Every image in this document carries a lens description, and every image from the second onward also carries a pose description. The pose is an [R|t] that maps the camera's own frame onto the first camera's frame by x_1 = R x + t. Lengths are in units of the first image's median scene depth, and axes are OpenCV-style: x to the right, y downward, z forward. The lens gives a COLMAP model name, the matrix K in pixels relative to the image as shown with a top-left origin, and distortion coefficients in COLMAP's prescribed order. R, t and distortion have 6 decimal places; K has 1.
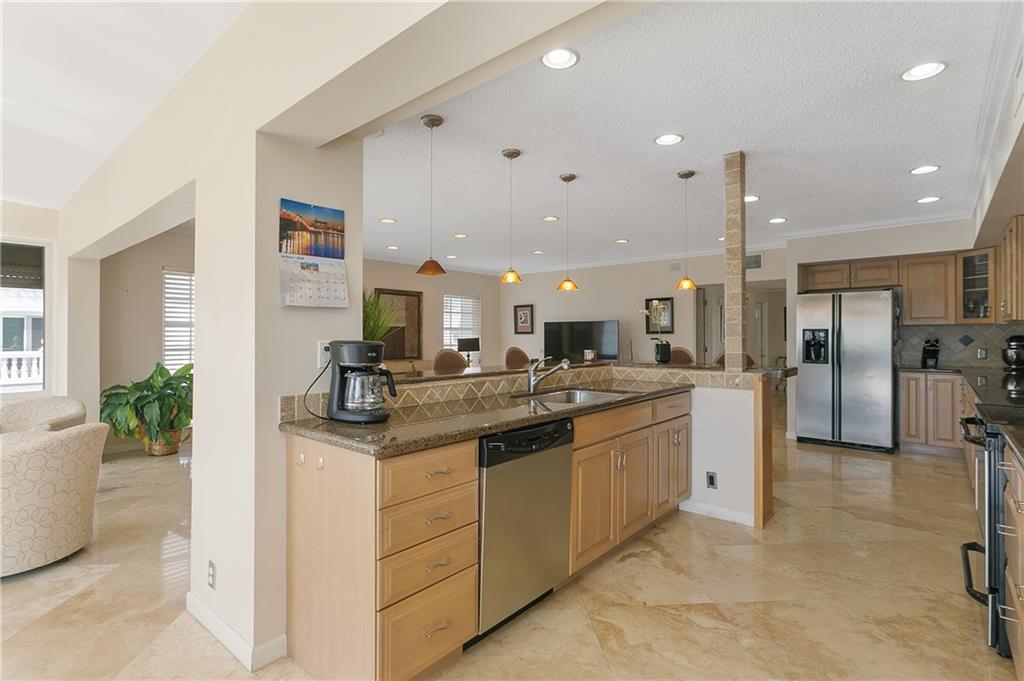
lens RADIAL K [[502.5, 0, 514.4], [0, 502.5, 335.7], [0, 0, 1]] dist [0.021830, 0.000499]
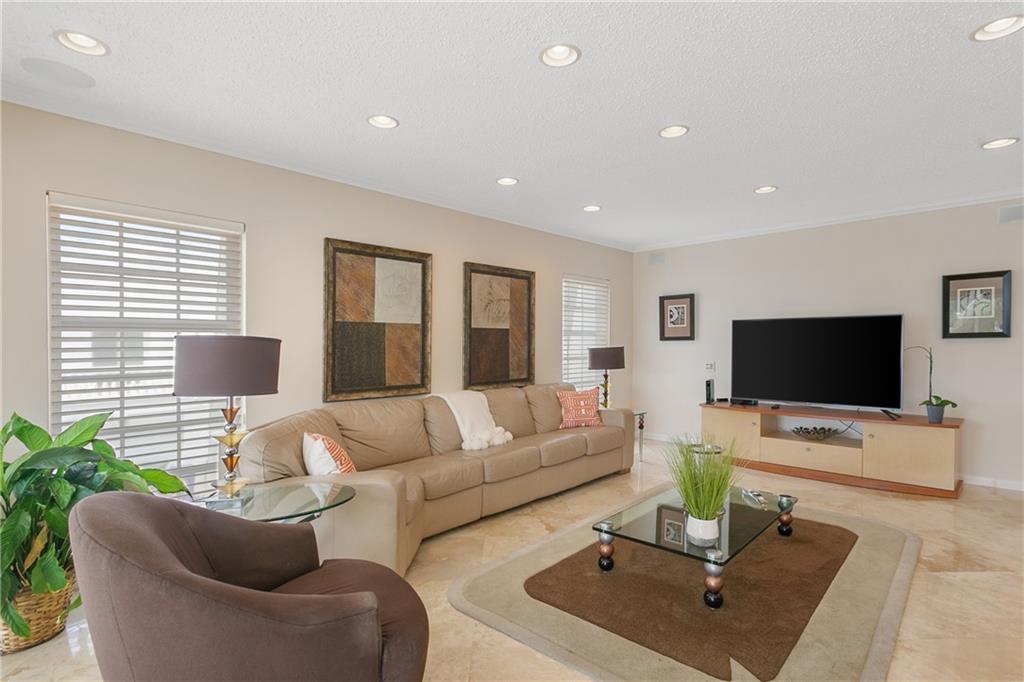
lens RADIAL K [[516.6, 0, 515.8], [0, 516.6, 354.6], [0, 0, 1]] dist [0.019490, 0.000421]
pose [[0.999072, -0.003957, -0.042900, -0.305525], [0.004851, 0.999773, 0.020751, 0.000287], [0.042808, -0.020940, 0.998864, 0.633822]]
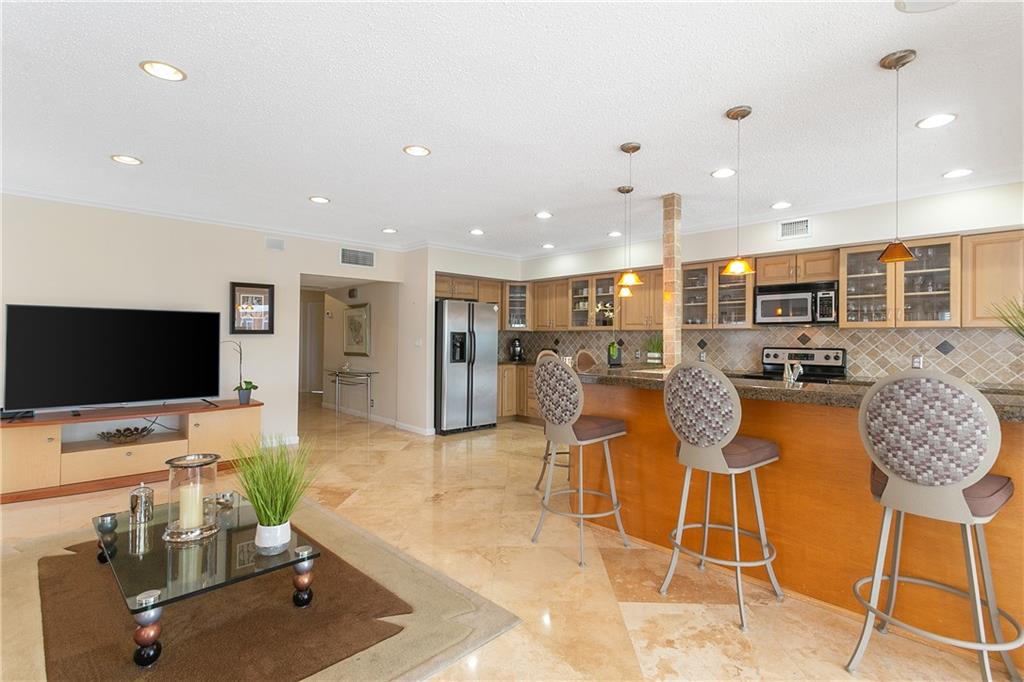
lens RADIAL K [[502.5, 0, 514.4], [0, 502.5, 336.2], [0, 0, 1]] dist [0.021830, 0.000499]
pose [[0.097987, 0.003507, 0.995182, -0.602043], [-0.007342, 0.999969, -0.002801, -0.002219], [-0.995161, -0.007032, 0.098010, 0.891170]]
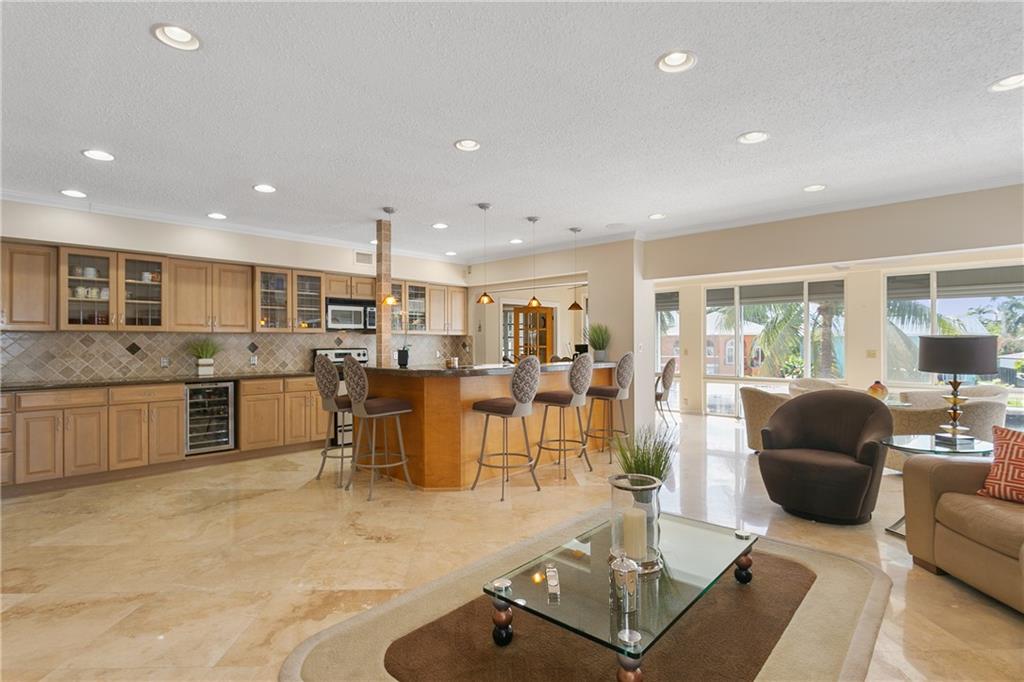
lens RADIAL K [[499.1, 0, 525.9], [0, 499.1, 340.5], [0, 0, 1]] dist [-0.000747, 0.000023]
pose [[-0.999719, 0.003673, 0.023406, -0.014352], [0.003581, 0.999986, -0.003966, 0.000709], [-0.023420, -0.003881, -0.999718, 1.743179]]
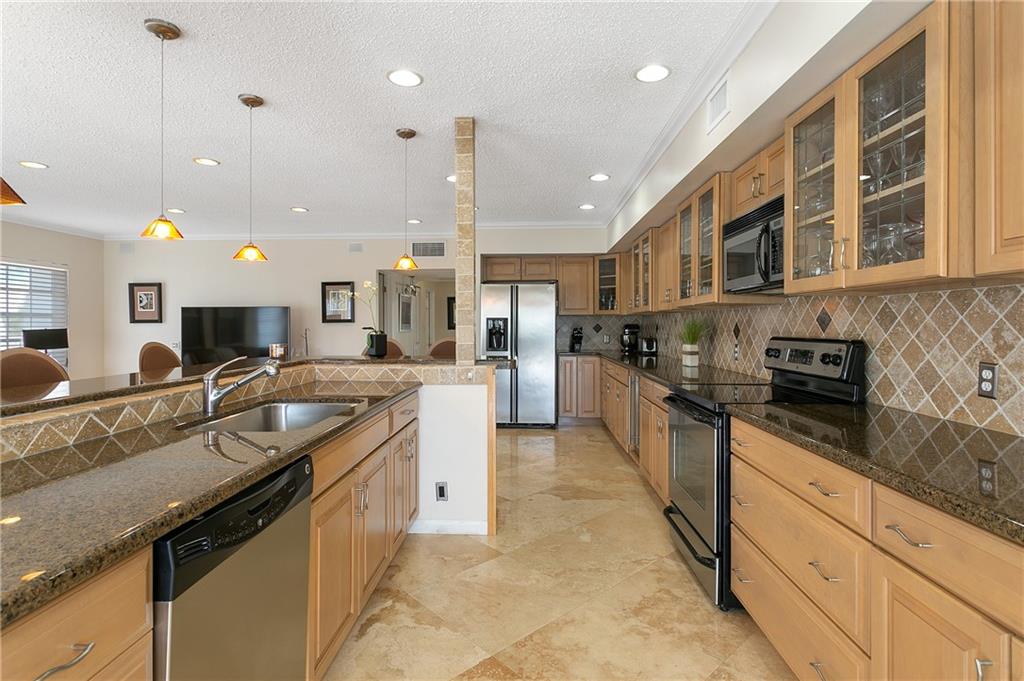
lens RADIAL K [[519.4, 0, 515.9], [0, 519.4, 327.9], [0, 0, 1]] dist [-0.004072, 0.000969]
pose [[0.789574, -0.005174, 0.613634, -0.036989], [0.001856, 0.999980, 0.006043, 0.000772], [-0.613653, -0.003632, 0.789567, 0.153161]]
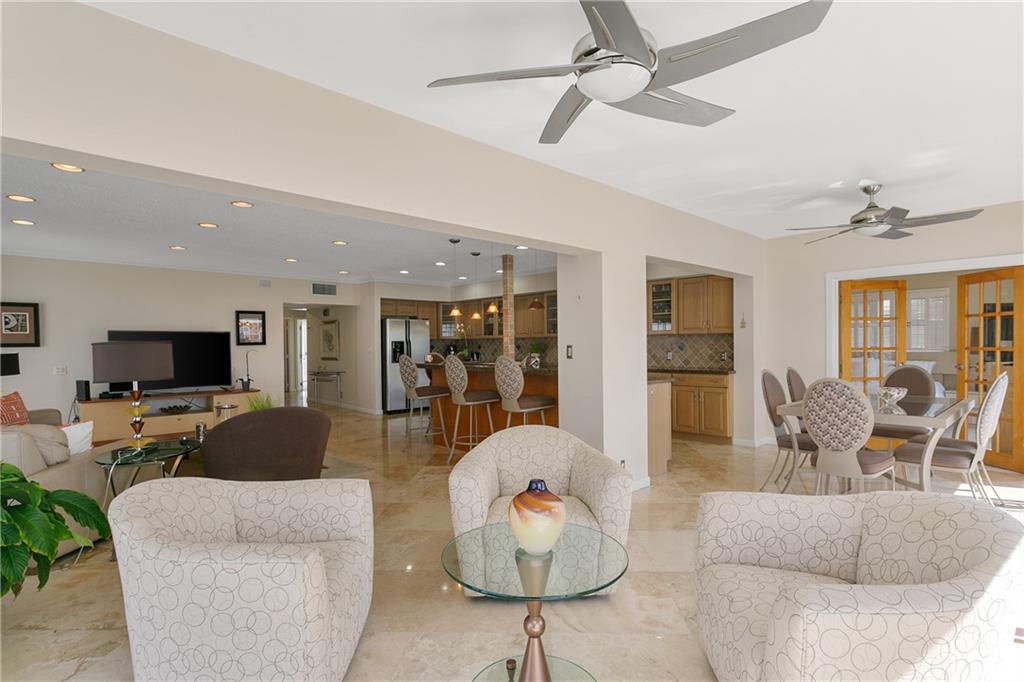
lens RADIAL K [[516.6, 0, 515.8], [0, 516.6, 354.6], [0, 0, 1]] dist [0.019490, 0.000421]
pose [[0.103062, -0.023638, 0.994394, -1.149213], [0.009751, 0.999694, 0.022753, -0.005017], [-0.994627, 0.007351, 0.103261, 0.540233]]
